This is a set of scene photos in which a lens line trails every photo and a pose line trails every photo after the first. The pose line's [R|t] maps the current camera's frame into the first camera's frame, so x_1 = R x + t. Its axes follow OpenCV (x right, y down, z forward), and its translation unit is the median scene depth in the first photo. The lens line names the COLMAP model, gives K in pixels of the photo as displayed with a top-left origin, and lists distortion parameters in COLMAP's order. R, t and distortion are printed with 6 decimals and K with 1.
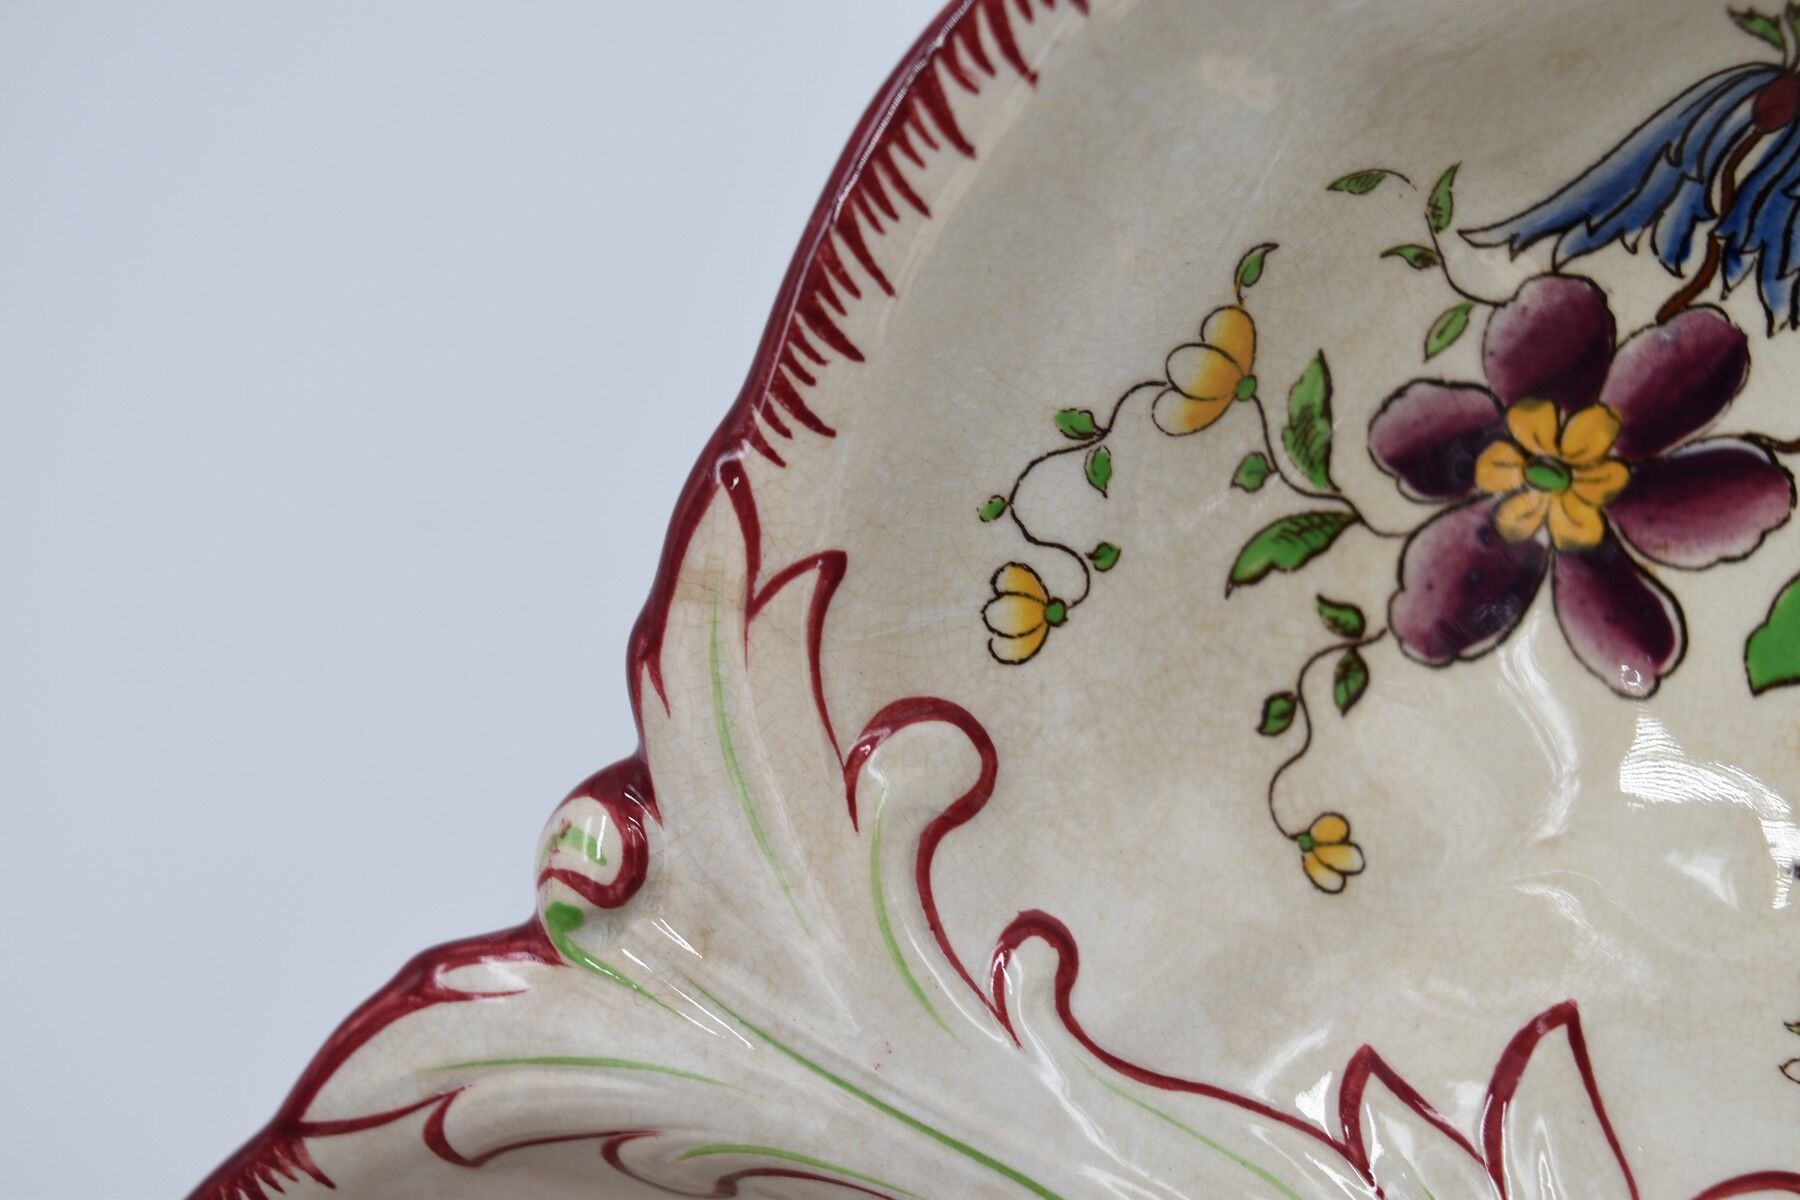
lens RADIAL K [[2484.6, 0, 900.0], [0, 2484.6, 600.0], [0, 0, 1]] dist [-0.032009, 0.053523]
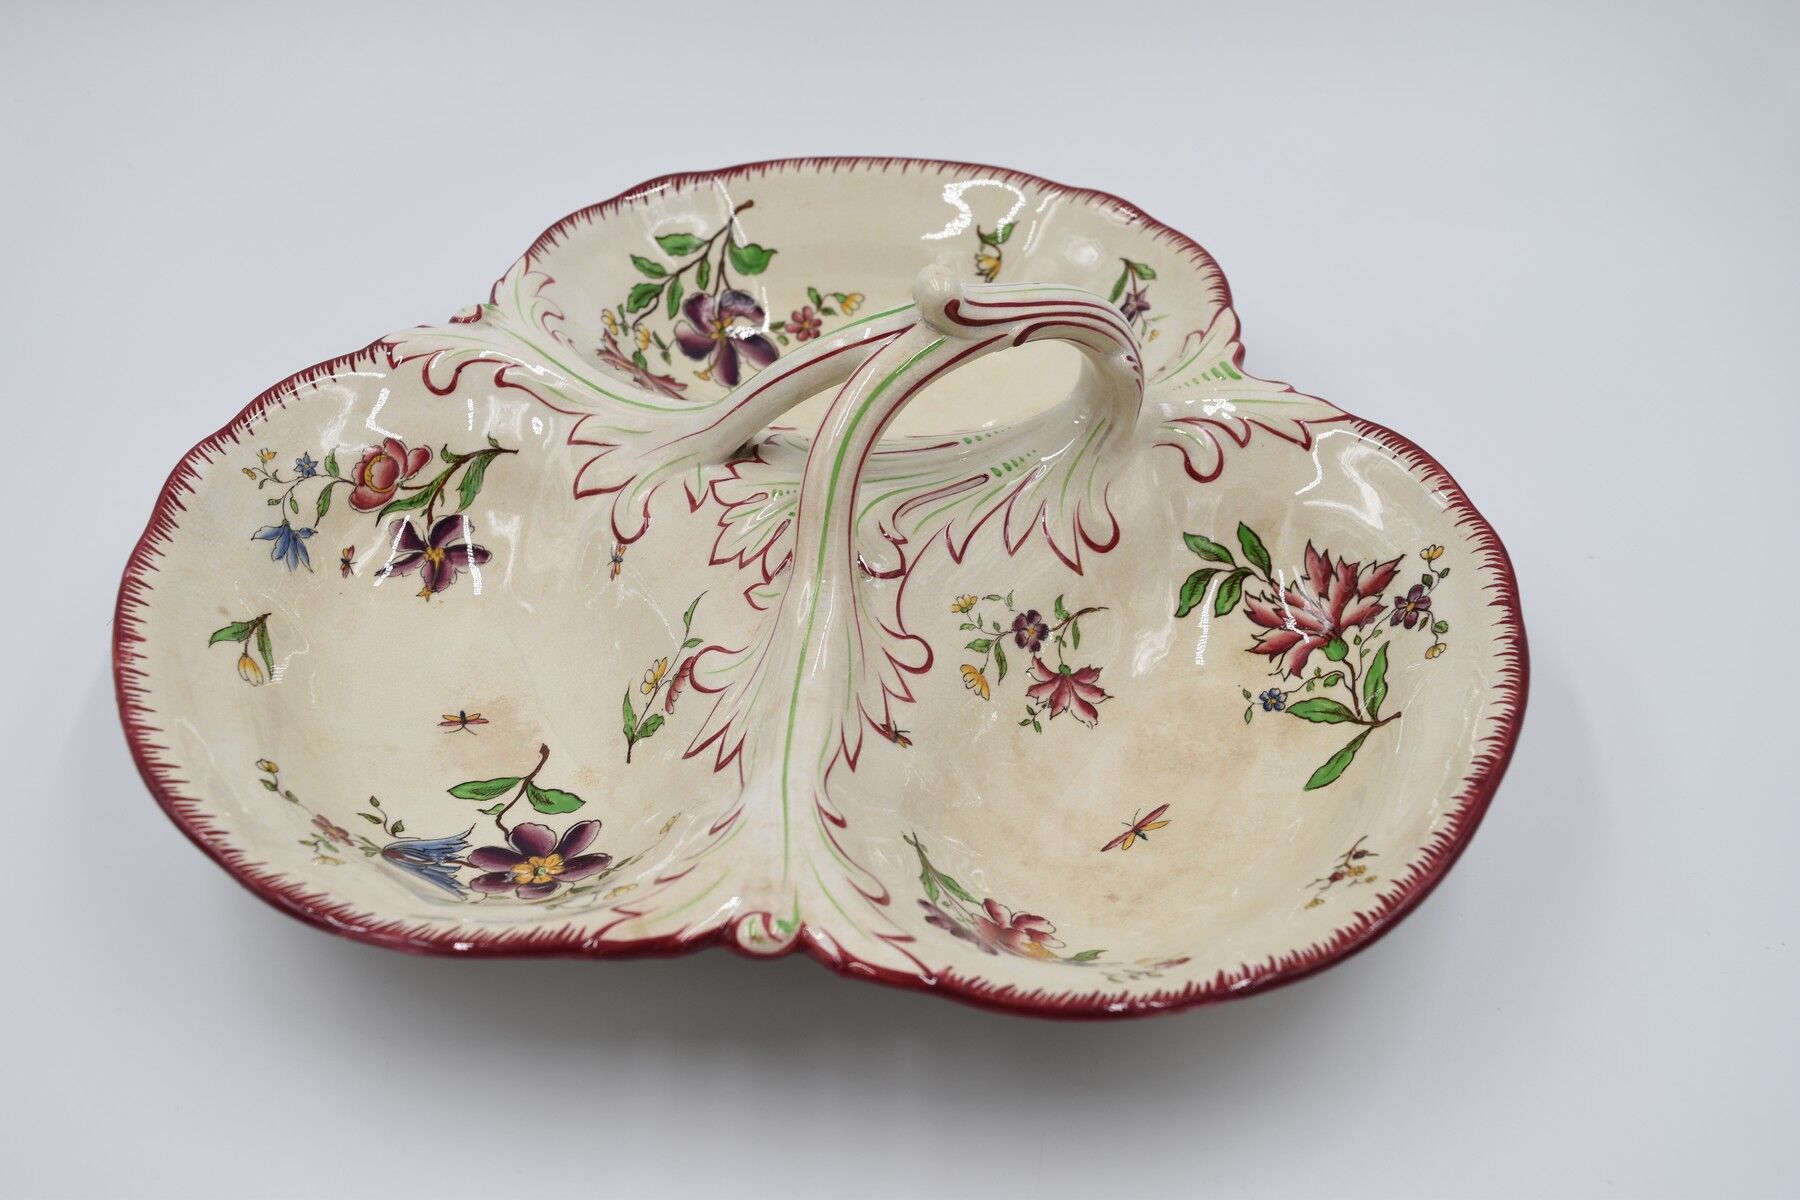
lens RADIAL K [[1653.1, 0, 900.0], [0, 1653.1, 600.0], [0, 0, 1]] dist [-0.077783, 0.003921]
pose [[-0.467262, -0.351890, 0.811073, -1.422190], [0.845280, -0.446725, 0.293153, -0.119698], [0.259169, 0.822563, 0.506183, -0.124271]]
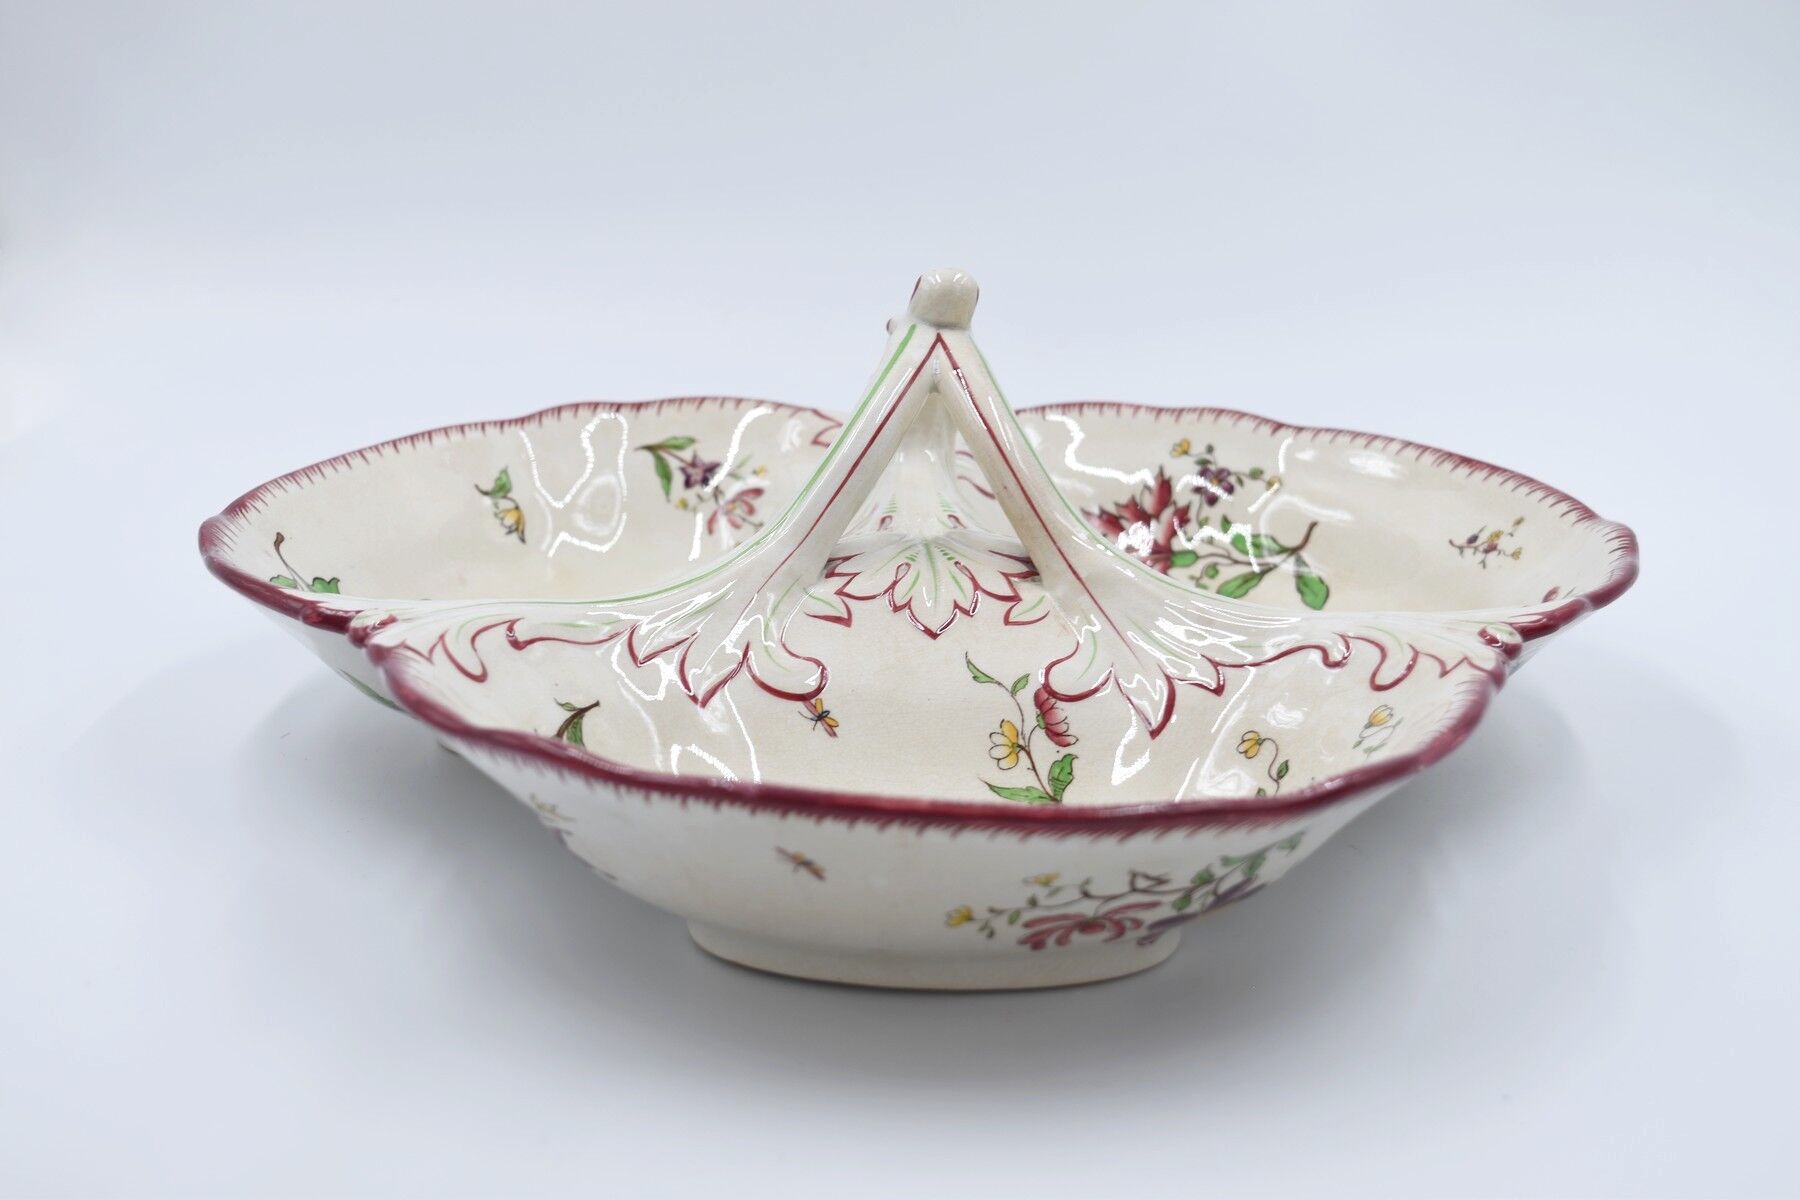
lens RADIAL K [[2484.6, 0, 900.0], [0, 2484.6, 600.0], [0, 0, 1]] dist [-0.032009, 0.053523]
pose [[-0.952648, 0.304075, 0.000453, 0.486542], [-0.131333, -0.412800, 0.901304, -2.218971], [0.274251, 0.858565, 0.433188, -0.415512]]
